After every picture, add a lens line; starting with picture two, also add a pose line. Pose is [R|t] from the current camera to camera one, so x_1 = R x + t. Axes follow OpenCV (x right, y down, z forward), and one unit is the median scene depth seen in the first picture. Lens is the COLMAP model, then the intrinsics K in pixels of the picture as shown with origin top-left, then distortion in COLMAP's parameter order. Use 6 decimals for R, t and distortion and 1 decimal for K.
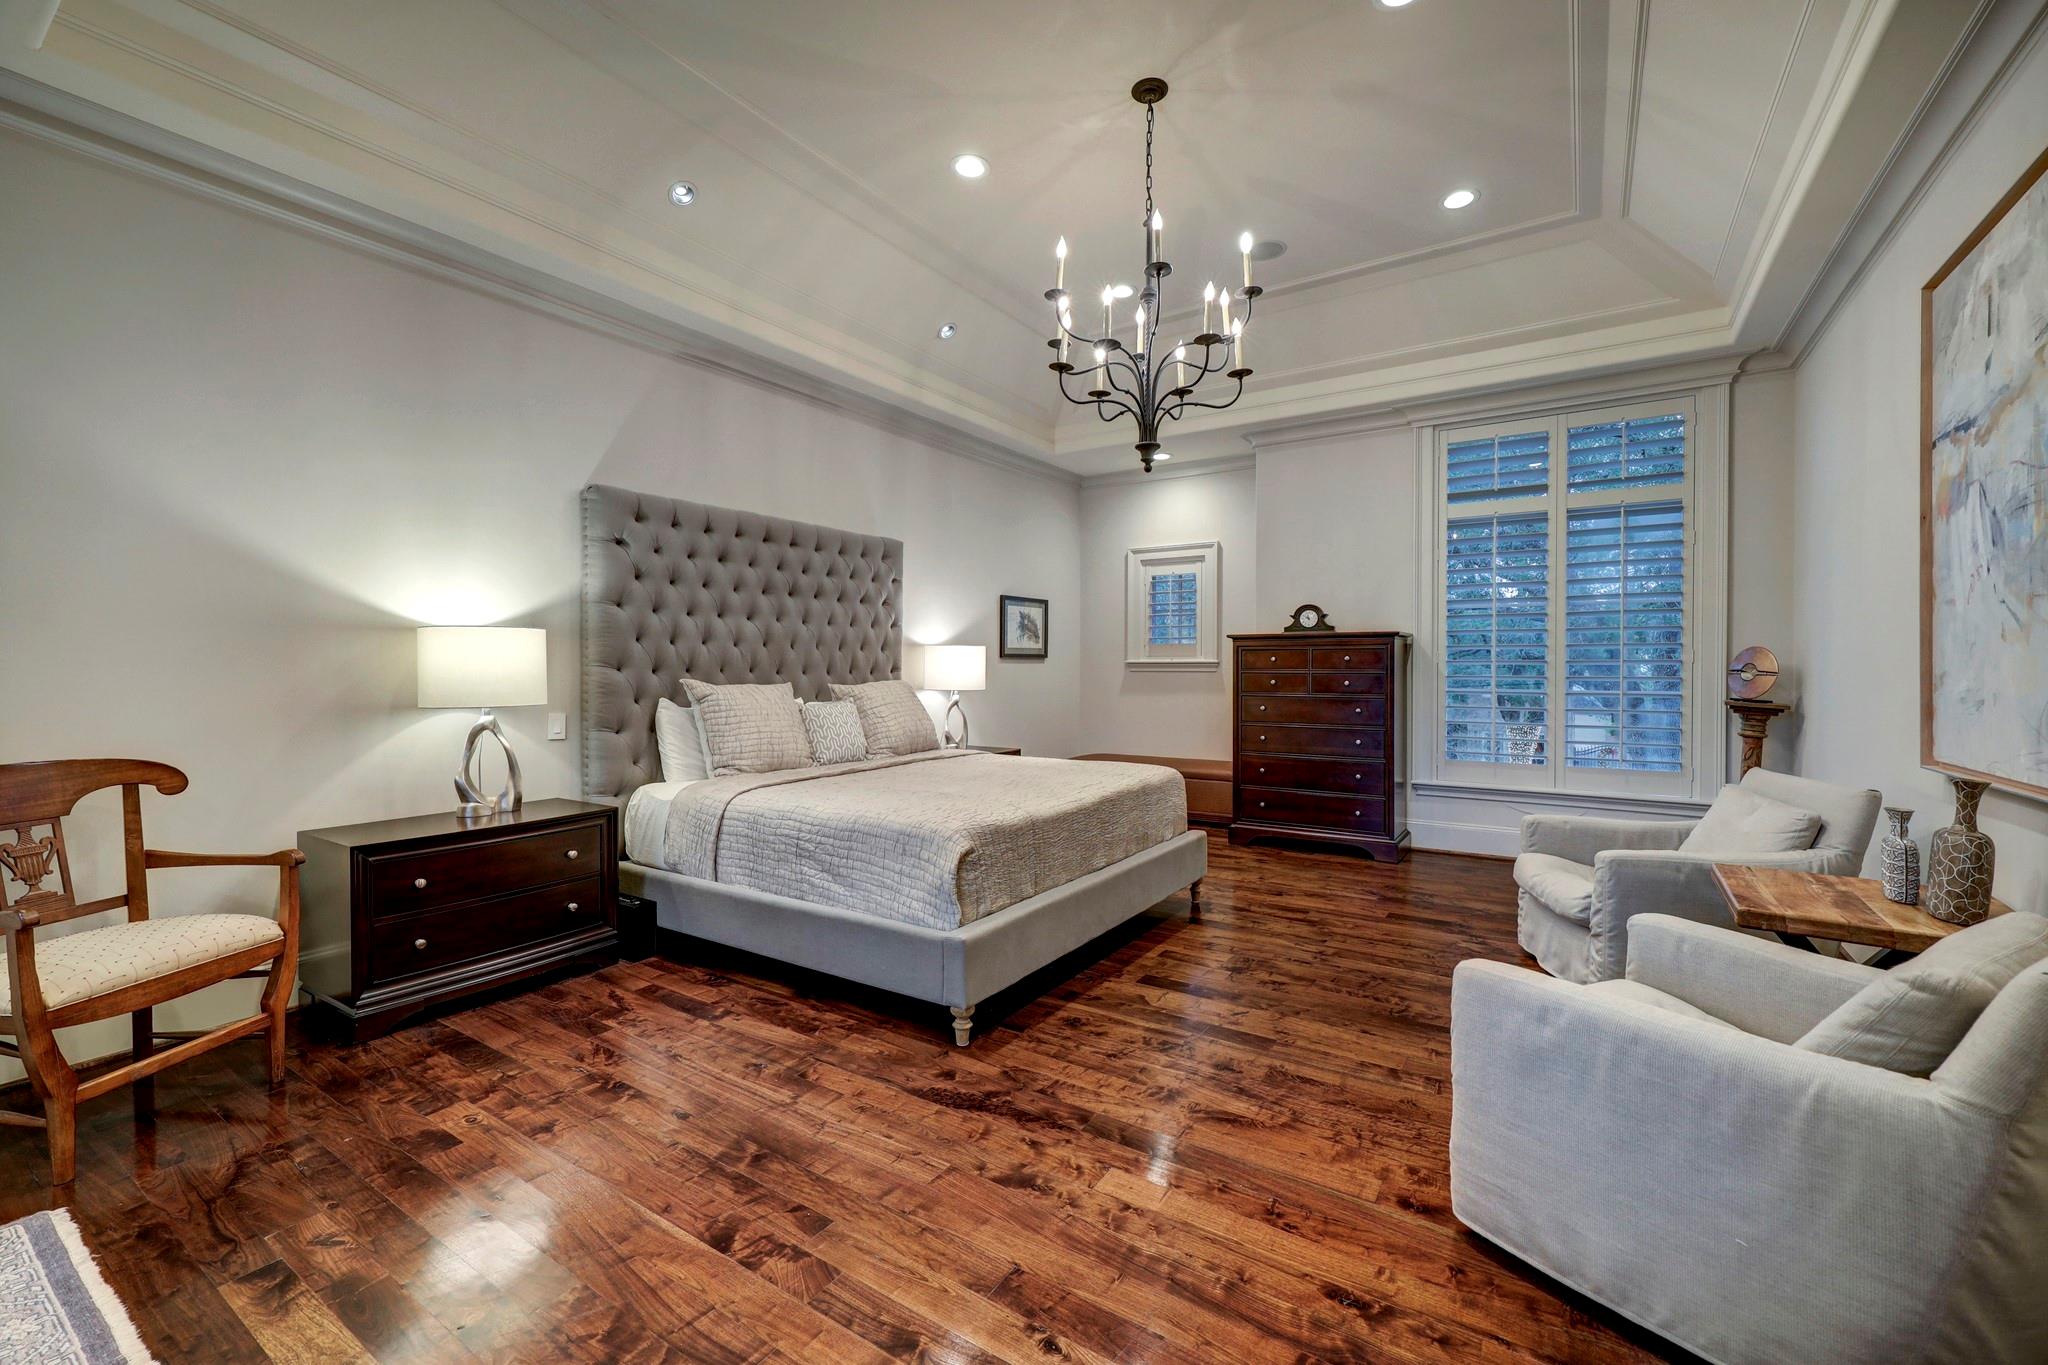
lens RADIAL K [[839.4, 0, 1040.8], [0, 839.4, 676.0], [0, 0, 1]] dist [0.002919, 0.000121]
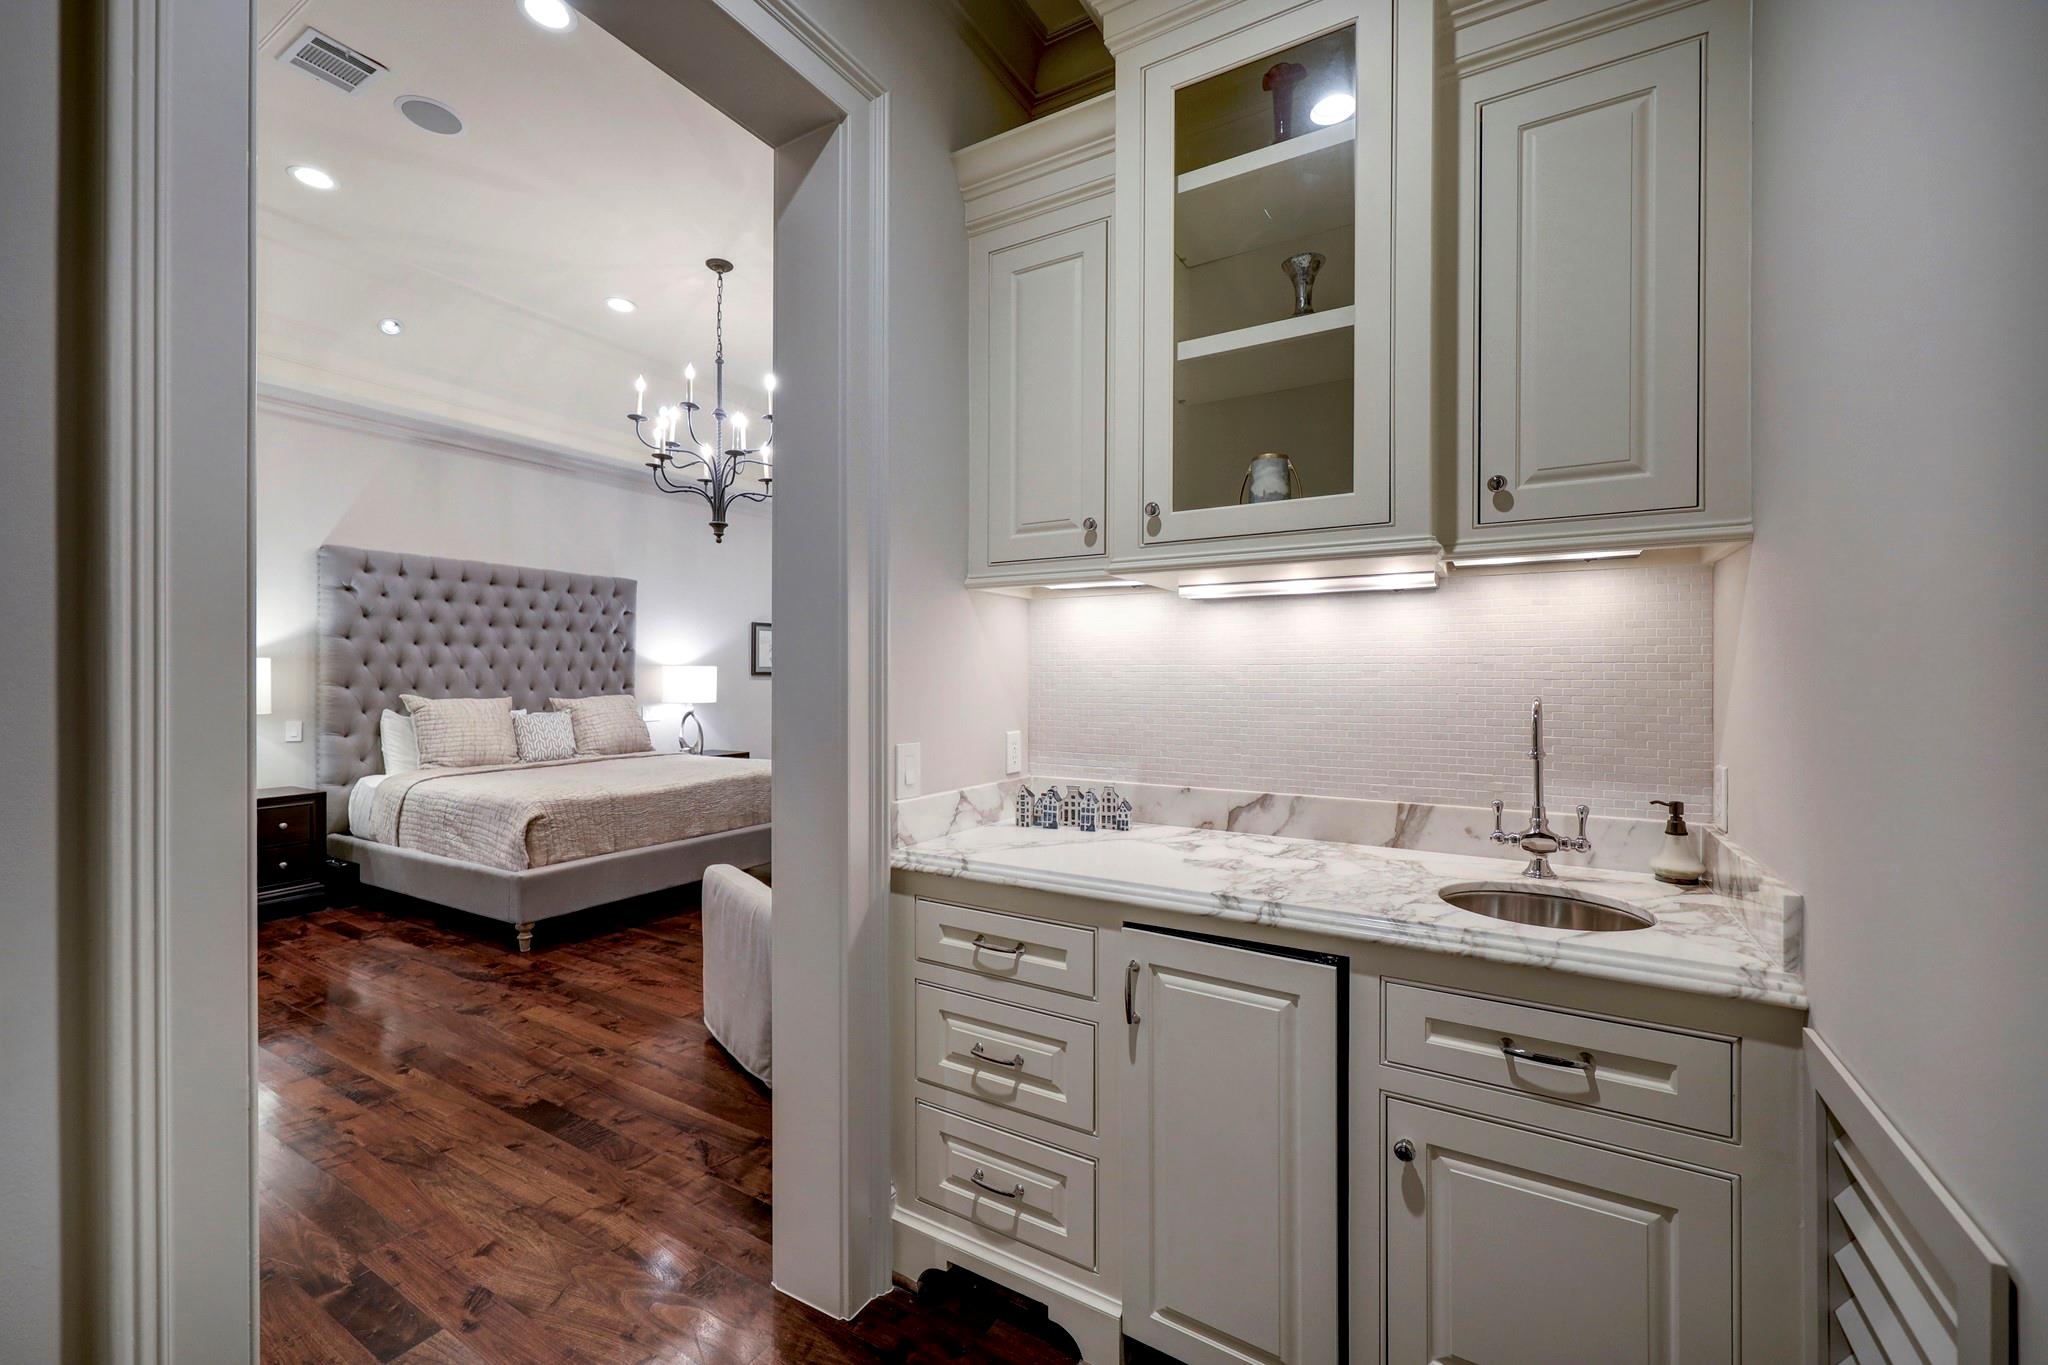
lens RADIAL K [[839.4, 0, 1006.2], [0, 839.4, 679.2], [0, 0, 1]] dist [0.002919, 0.000121]
pose [[0.999714, 0.000117, 0.023898, 0.485030], [0.000137, 0.999944, -0.010629, -0.006398], [-0.023897, 0.010629, 0.999658, -0.320183]]
